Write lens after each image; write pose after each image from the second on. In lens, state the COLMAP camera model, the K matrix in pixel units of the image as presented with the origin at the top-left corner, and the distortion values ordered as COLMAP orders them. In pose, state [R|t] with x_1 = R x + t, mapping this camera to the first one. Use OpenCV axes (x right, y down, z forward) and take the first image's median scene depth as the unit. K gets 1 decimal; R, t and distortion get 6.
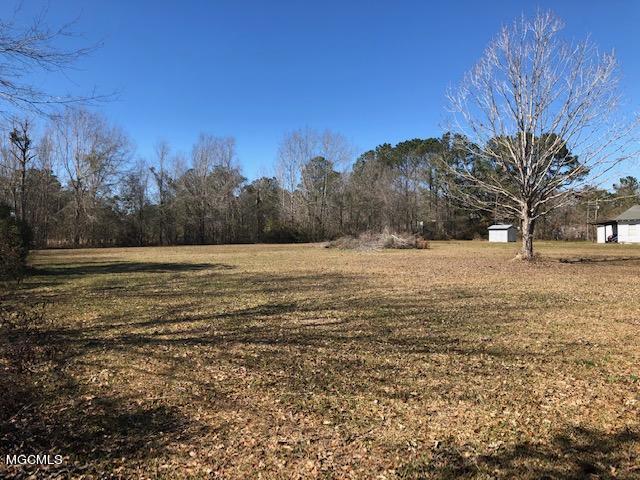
lens RADIAL K [[510.7, 0, 319.3], [0, 510.7, 236.3], [0, 0, 1]] dist [0.013389, -0.017058]
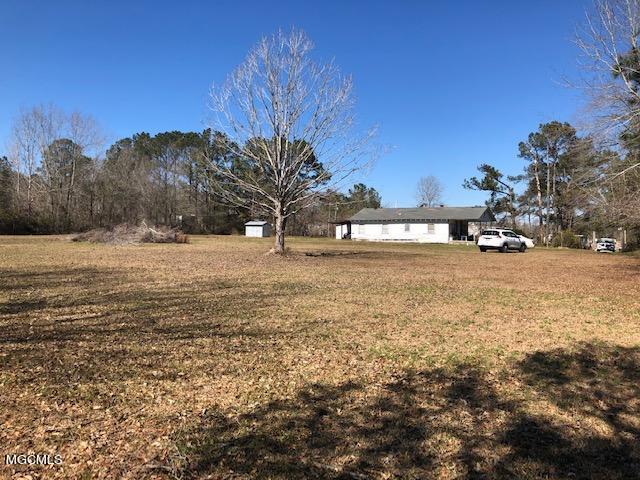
lens RADIAL K [[510.7, 0, 321.6], [0, 510.7, 236.3], [0, 0, 1]] dist [0.013389, -0.017058]
pose [[0.892044, 0.017370, 0.451615, -0.009065], [-0.021963, 0.999747, 0.004930, 0.000820], [-0.451415, -0.014317, 0.892199, -0.020201]]
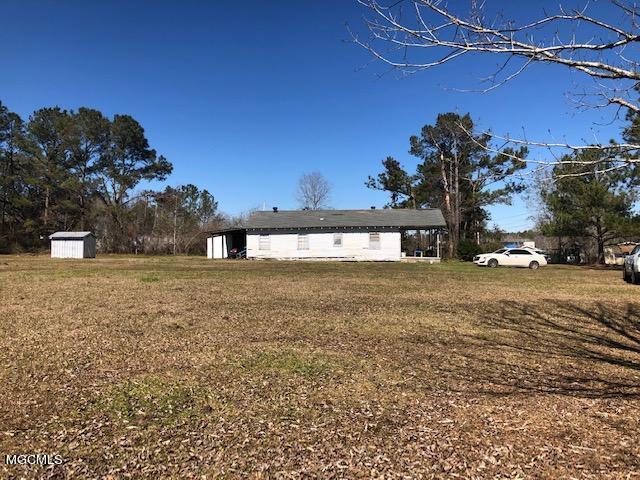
lens RADIAL K [[510.7, 0, 321.1], [0, 510.7, 240.3], [0, 0, 1]] dist [0.013389, -0.017058]
pose [[0.638762, 0.012026, 0.769311, 0.105237], [-0.003253, 0.999911, -0.012930, -0.007605], [-0.769398, 0.005757, 0.638744, 0.616550]]
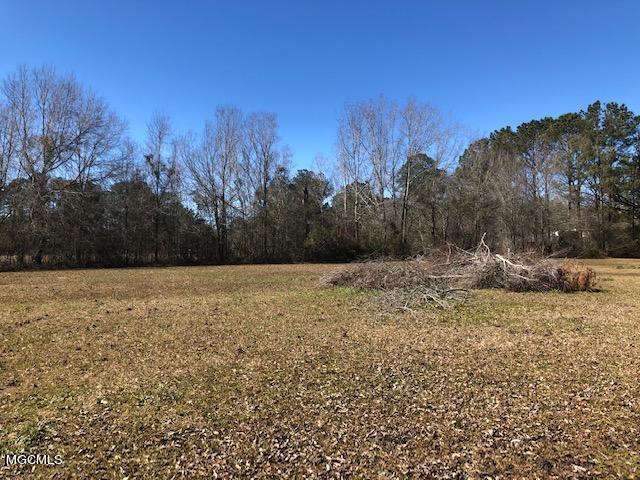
lens RADIAL K [[510.7, 0, 320.9], [0, 510.7, 234.4], [0, 0, 1]] dist [0.013389, -0.017058]
pose [[0.974410, -0.006305, -0.224688, 0.168884], [-0.000146, 0.999589, -0.028684, -0.013446], [0.224776, 0.027982, 0.974009, 0.981591]]
